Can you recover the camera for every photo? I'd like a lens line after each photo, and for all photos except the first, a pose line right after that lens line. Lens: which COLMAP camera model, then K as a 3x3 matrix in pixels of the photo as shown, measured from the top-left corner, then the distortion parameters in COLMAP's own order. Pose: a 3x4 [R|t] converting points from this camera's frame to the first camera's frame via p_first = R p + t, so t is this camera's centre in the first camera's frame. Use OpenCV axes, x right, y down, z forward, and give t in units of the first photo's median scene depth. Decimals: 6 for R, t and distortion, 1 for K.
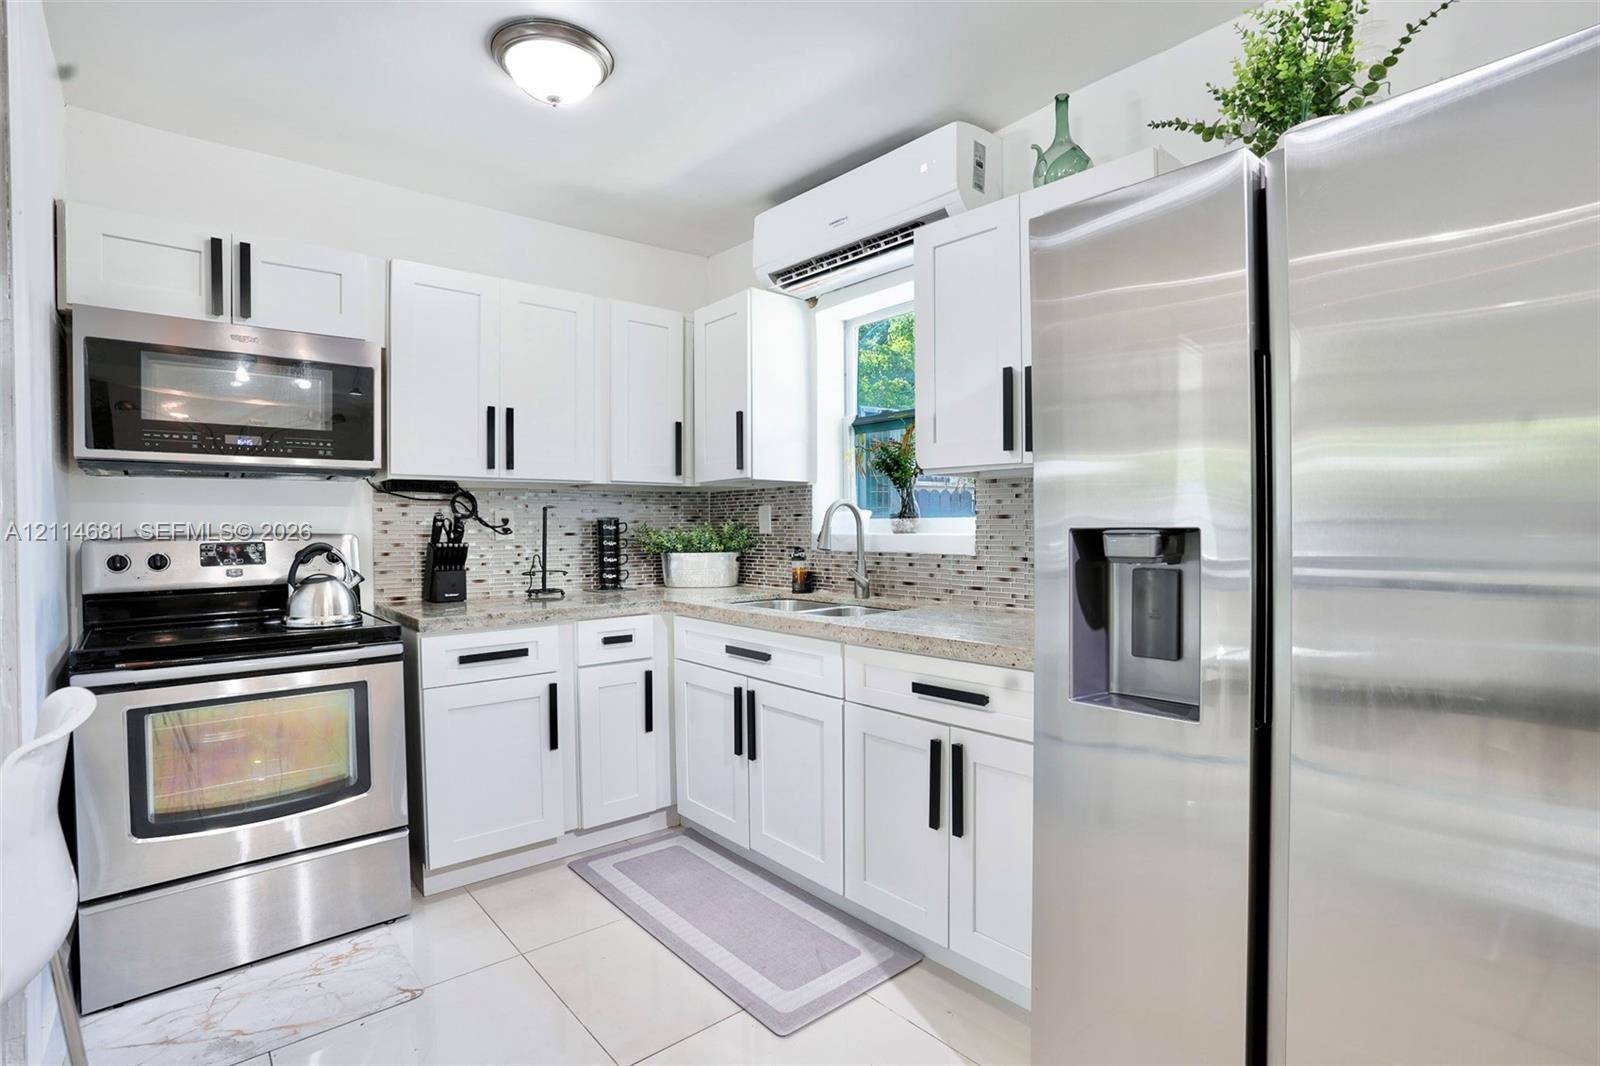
lens RADIAL K [[789.5, 0, 800.0], [0, 789.5, 533.0], [0, 0, 1]] dist [-0.079129, 0.038112]
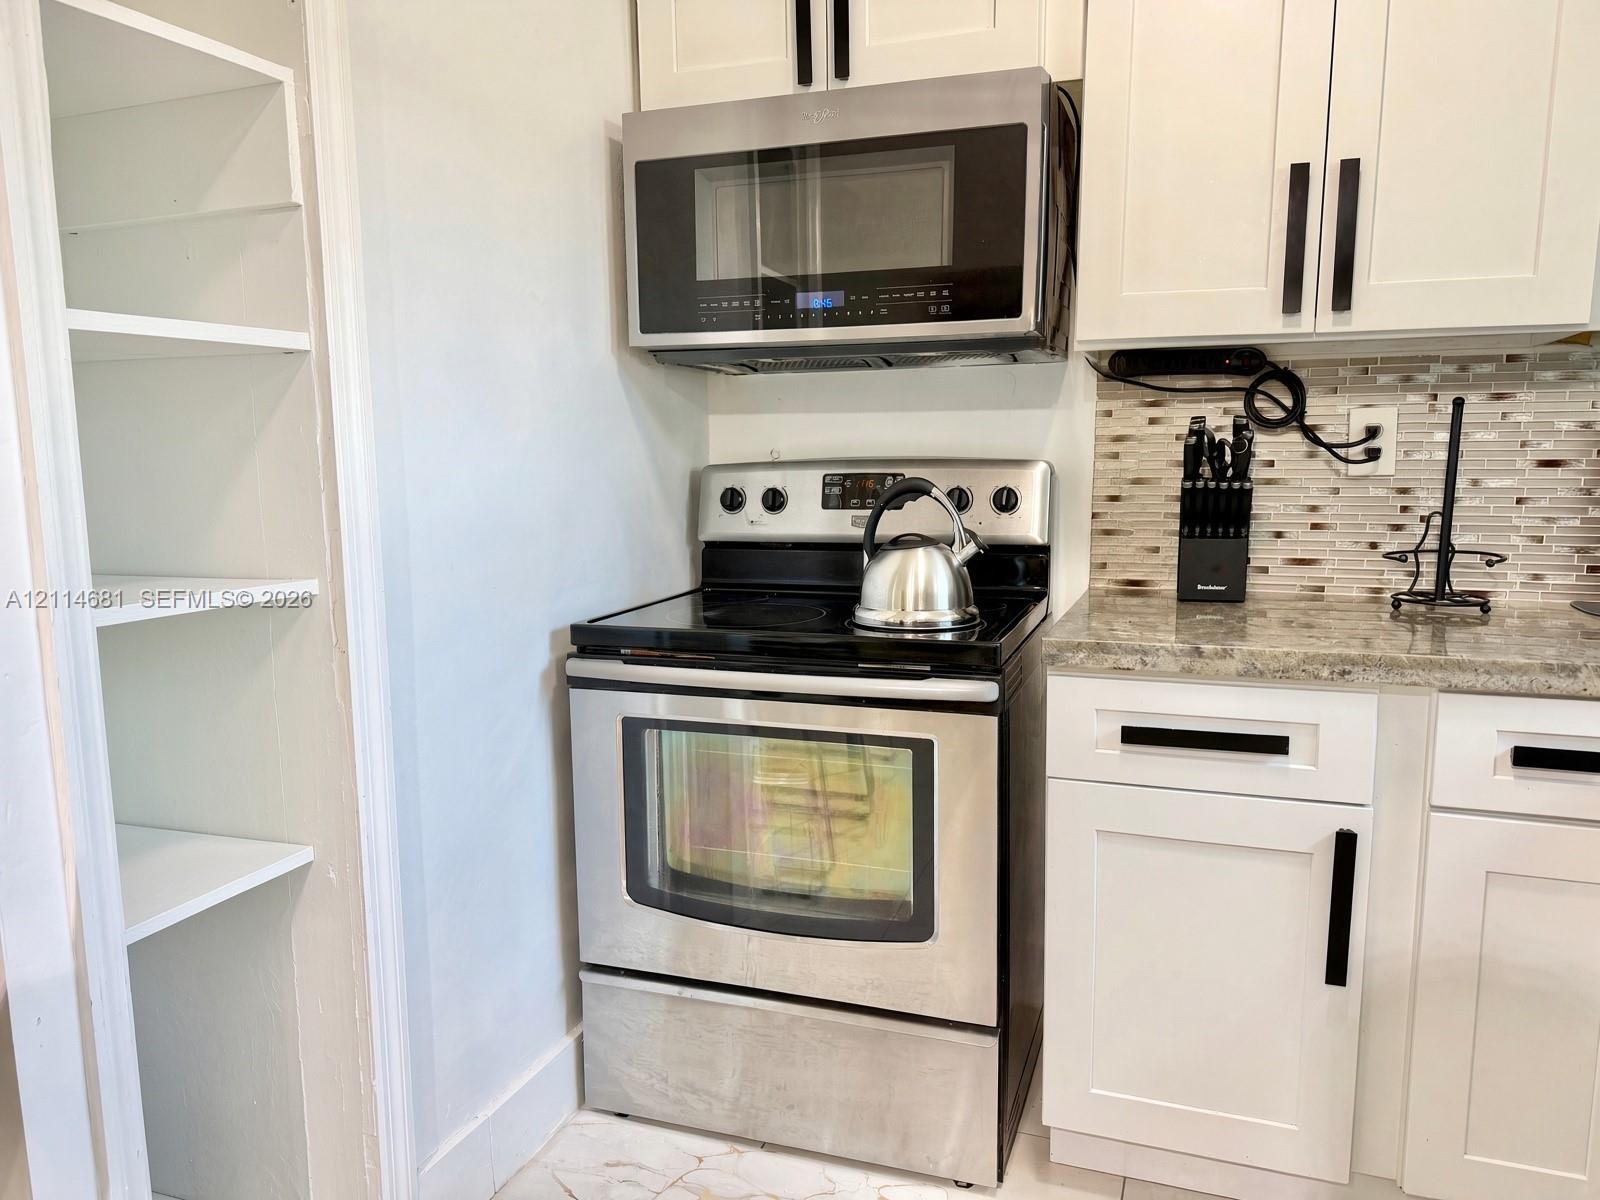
lens RADIAL K [[1125.7, 0, 799.7], [0, 1125.7, 615.6], [0, 0, 1]] dist [0.076711, -0.122225]
pose [[0.487870, 0.130595, -0.863092, 0.046373], [-0.004447, 0.989104, 0.147149, -0.007272], [0.872905, -0.067951, 0.483135, 0.470044]]
